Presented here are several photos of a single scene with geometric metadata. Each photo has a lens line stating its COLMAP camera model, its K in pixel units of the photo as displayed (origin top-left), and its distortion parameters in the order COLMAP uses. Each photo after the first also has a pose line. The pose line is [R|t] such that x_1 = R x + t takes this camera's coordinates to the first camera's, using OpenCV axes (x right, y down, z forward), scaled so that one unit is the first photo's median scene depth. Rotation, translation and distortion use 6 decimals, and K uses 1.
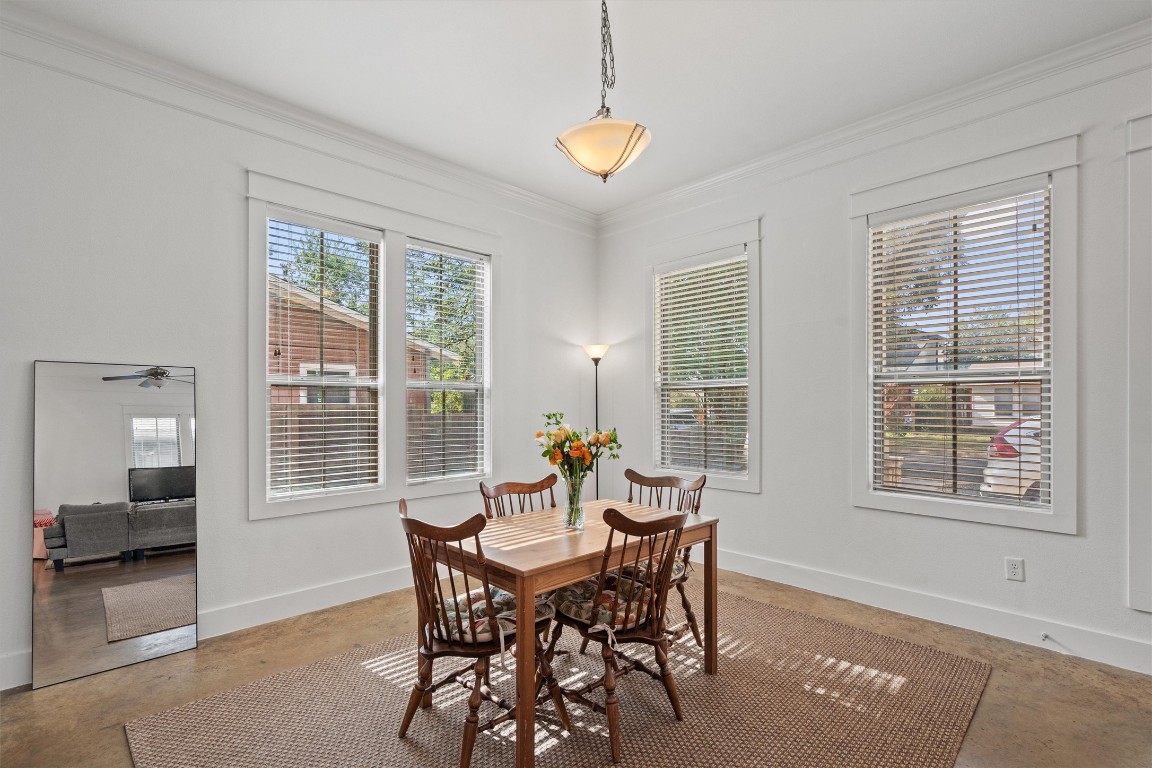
lens RADIAL K [[529.1, 0, 578.0], [0, 529.1, 396.6], [0, 0, 1]] dist [-0.000257, -0.000015]
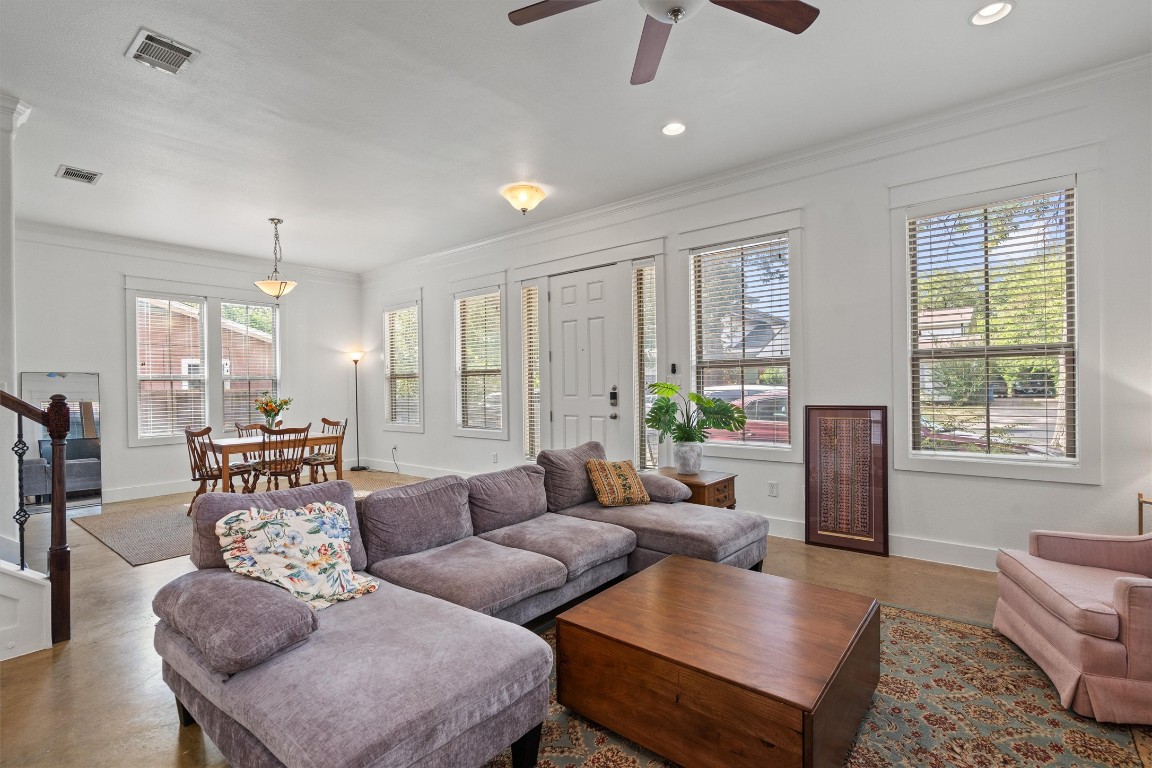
lens RADIAL K [[537.8, 0, 576.0], [0, 537.8, 384.0], [0, 0, 1]] dist [-0.002774, -0.000281]
pose [[0.993951, -0.017121, 0.108481, 0.556663], [0.015501, 0.999756, 0.015758, -0.013051], [-0.108724, -0.013981, 0.993974, -0.797552]]
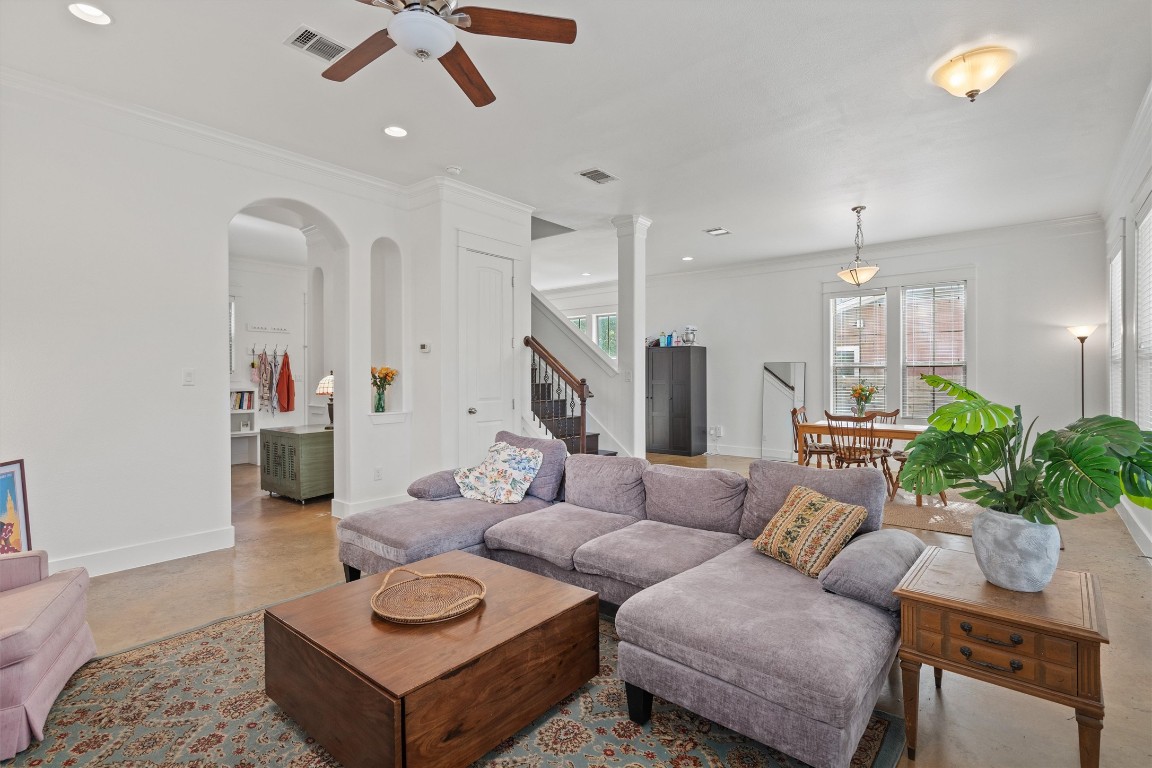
lens RADIAL K [[545.1, 0, 578.5], [0, 545.1, 377.4], [0, 0, 1]] dist [0.000177, 0.000453]
pose [[0.096539, -0.000058, -0.995329, 1.186355], [0.020459, 0.999789, 0.001926, -0.006936], [0.995119, -0.020549, 0.096520, -0.271458]]
